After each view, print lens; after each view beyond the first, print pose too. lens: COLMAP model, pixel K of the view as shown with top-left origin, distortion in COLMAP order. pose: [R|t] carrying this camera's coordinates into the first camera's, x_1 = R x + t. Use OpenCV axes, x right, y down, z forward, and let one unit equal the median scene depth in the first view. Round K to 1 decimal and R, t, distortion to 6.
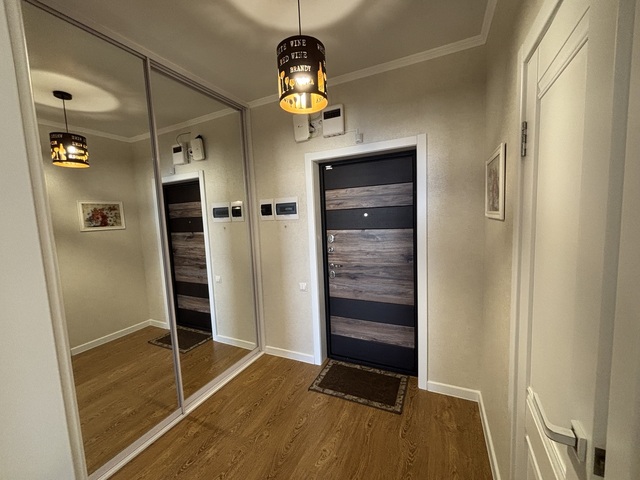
lens RADIAL K [[258.7, 0, 319.0], [0, 258.7, 240.0], [0, 0, 1]] dist [-0.001222, -0.000315]
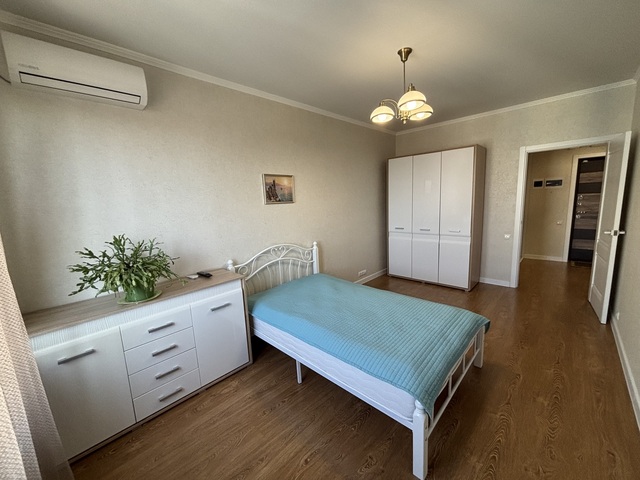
lens RADIAL K [[258.7, 0, 317.2], [0, 258.7, 240.3], [0, 0, 1]] dist [-0.001222, -0.000315]
pose [[0.947566, 0.047635, -0.315991, -1.276606], [-0.023507, 0.996539, 0.079737, 0.214139], [0.318695, -0.068128, 0.945406, -1.583263]]
